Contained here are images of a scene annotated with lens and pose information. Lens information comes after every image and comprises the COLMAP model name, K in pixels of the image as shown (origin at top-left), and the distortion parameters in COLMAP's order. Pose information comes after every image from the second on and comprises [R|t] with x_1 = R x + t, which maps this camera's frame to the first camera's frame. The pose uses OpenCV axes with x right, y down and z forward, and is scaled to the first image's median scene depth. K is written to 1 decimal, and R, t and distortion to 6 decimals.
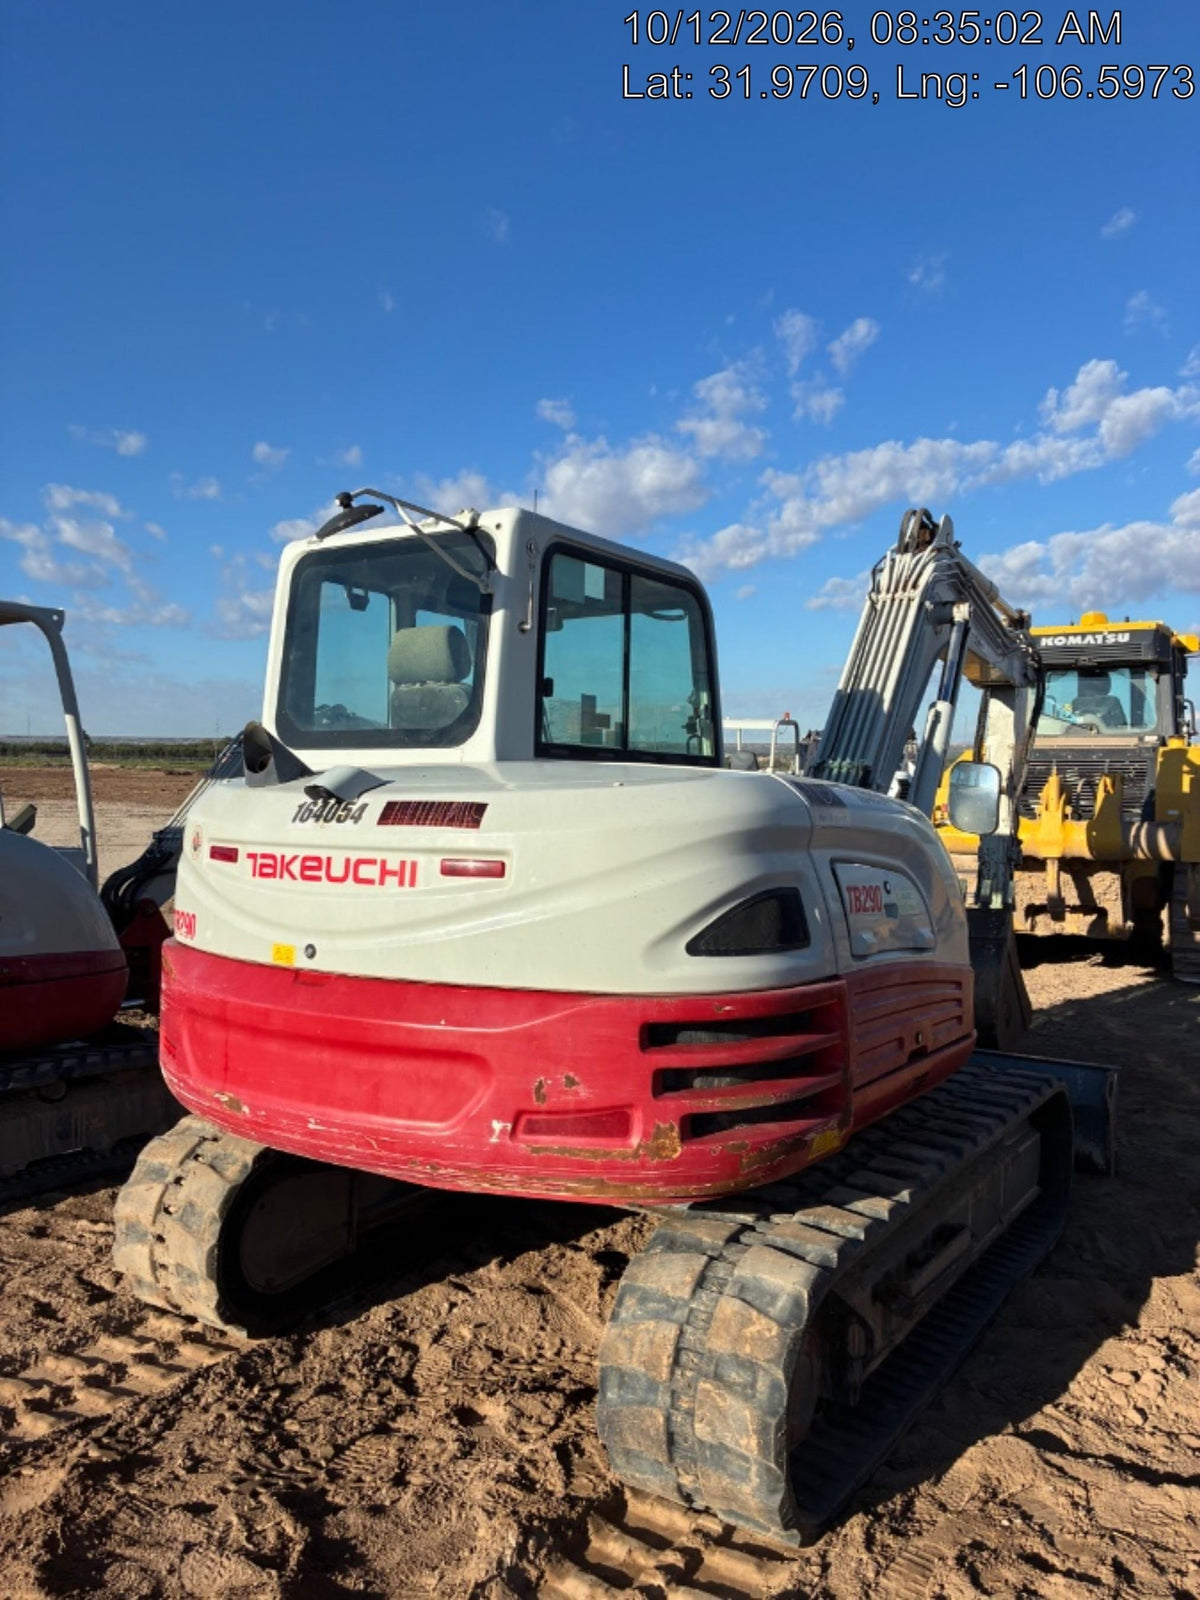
lens RADIAL K [[1198.9, 0, 582.6], [0, 1198.9, 801.7], [0, 0, 1]] dist [0.060856, -0.075071]
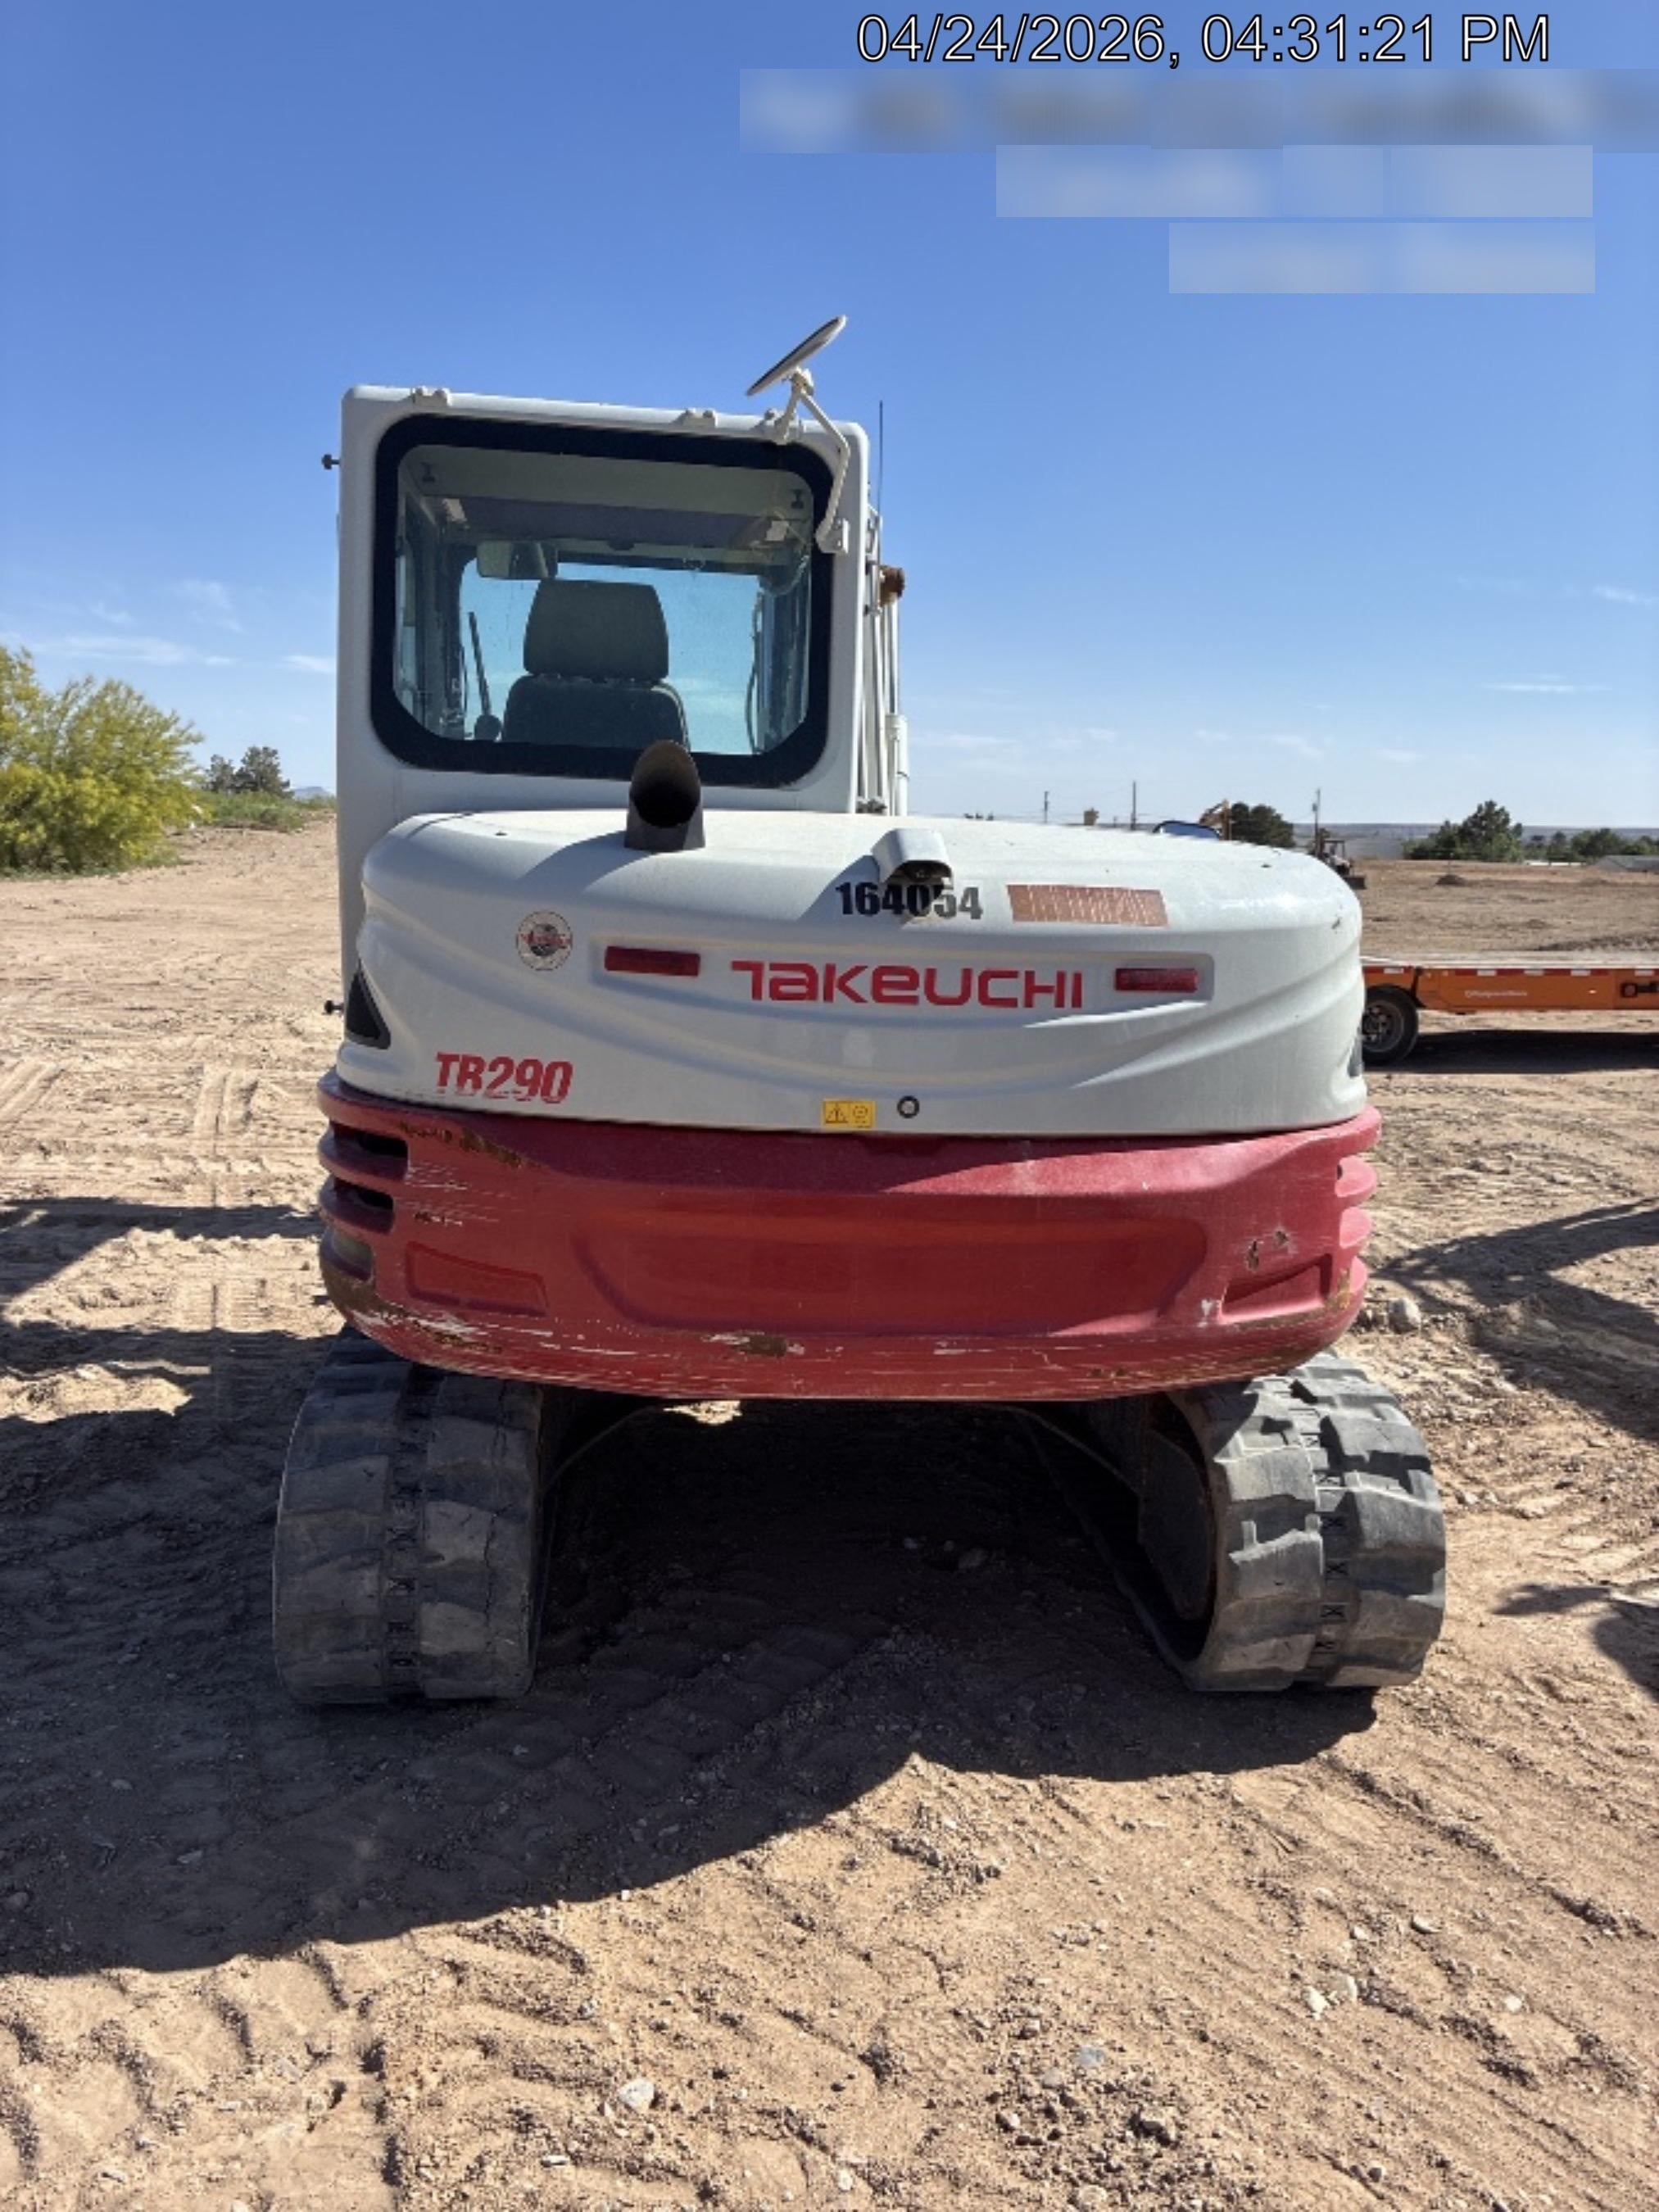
lens RADIAL K [[1657.4, 0, 828.2], [0, 1657.4, 1091.4], [0, 0, 1]] dist [0.060856, -0.075071]
pose [[0.757138, -0.081411, 0.648163, -0.839305], [-0.031720, 0.986452, 0.160954, -0.032720], [-0.652485, -0.142424, 0.744298, 0.325122]]
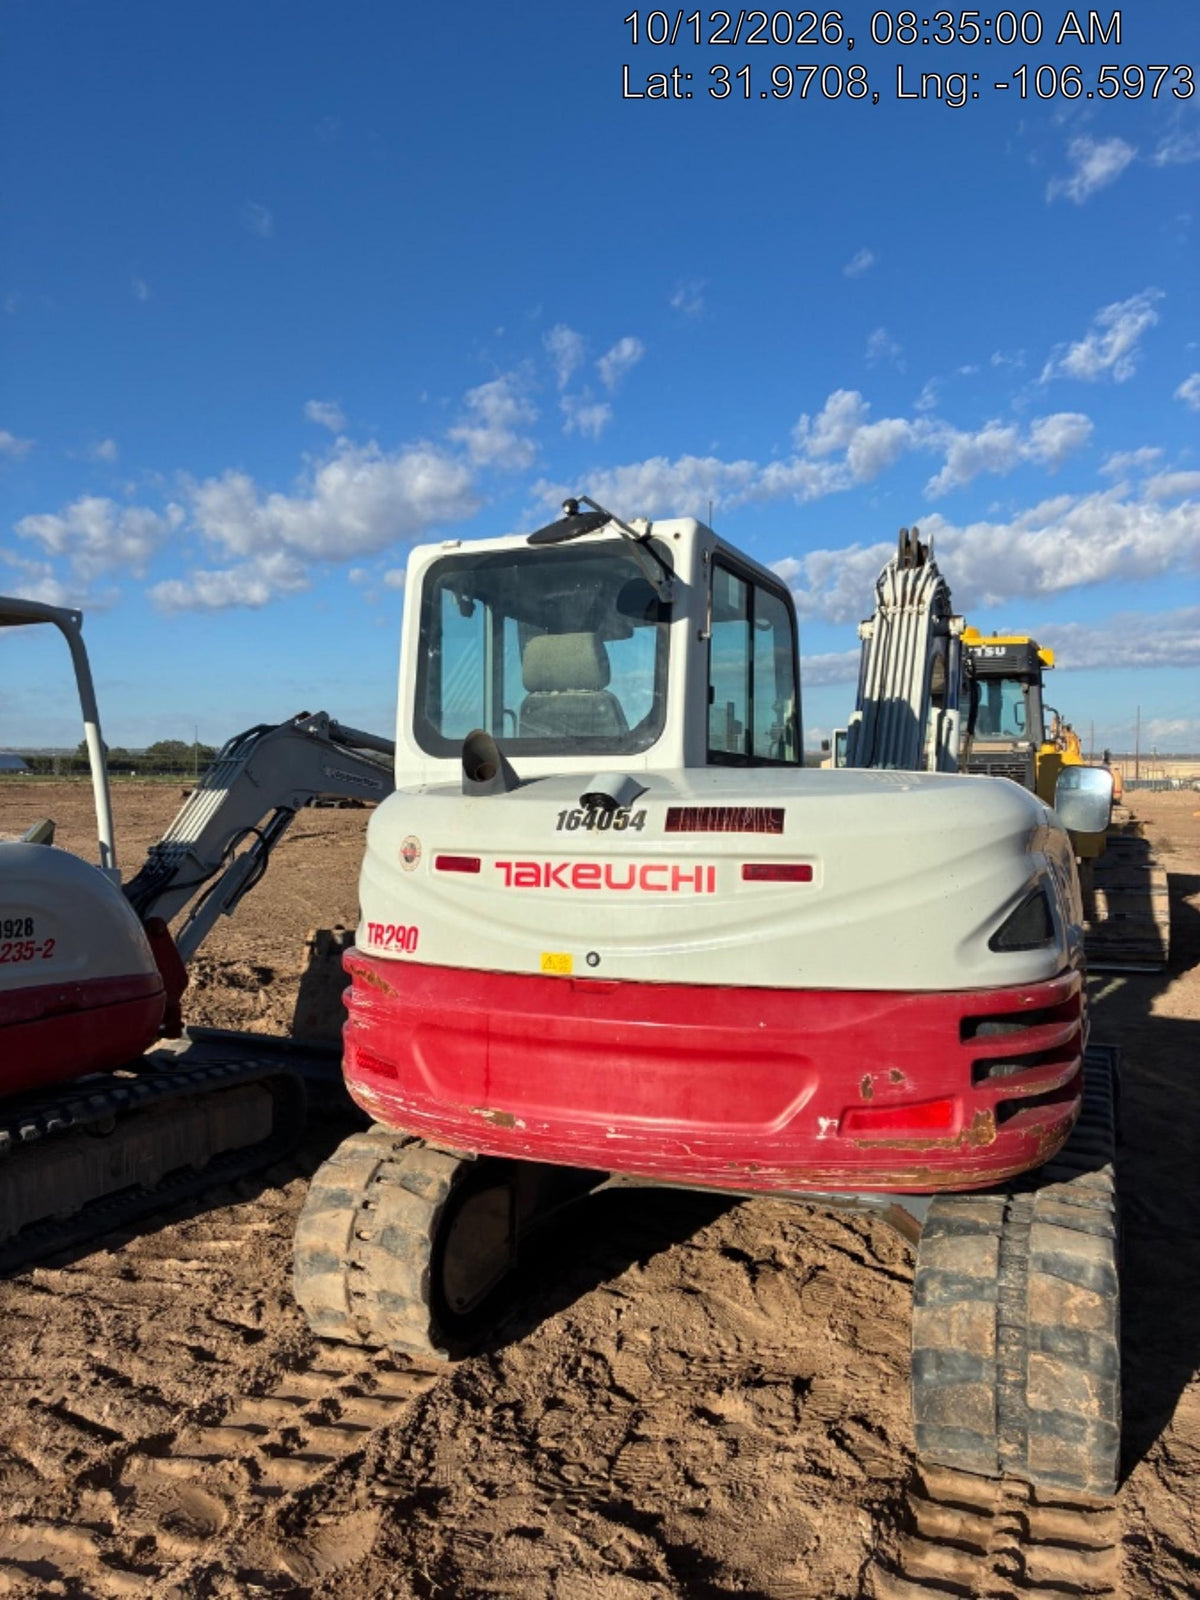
lens RADIAL K [[1198.9, 0, 586.4], [0, 1198.9, 803.1], [0, 0, 1]] dist [0.060856, -0.075071]
pose [[0.984210, -0.012632, 0.176556, -0.392811], [0.013626, 0.999897, -0.004422, -0.000711], [-0.176482, 0.006758, 0.984281, 0.022067]]
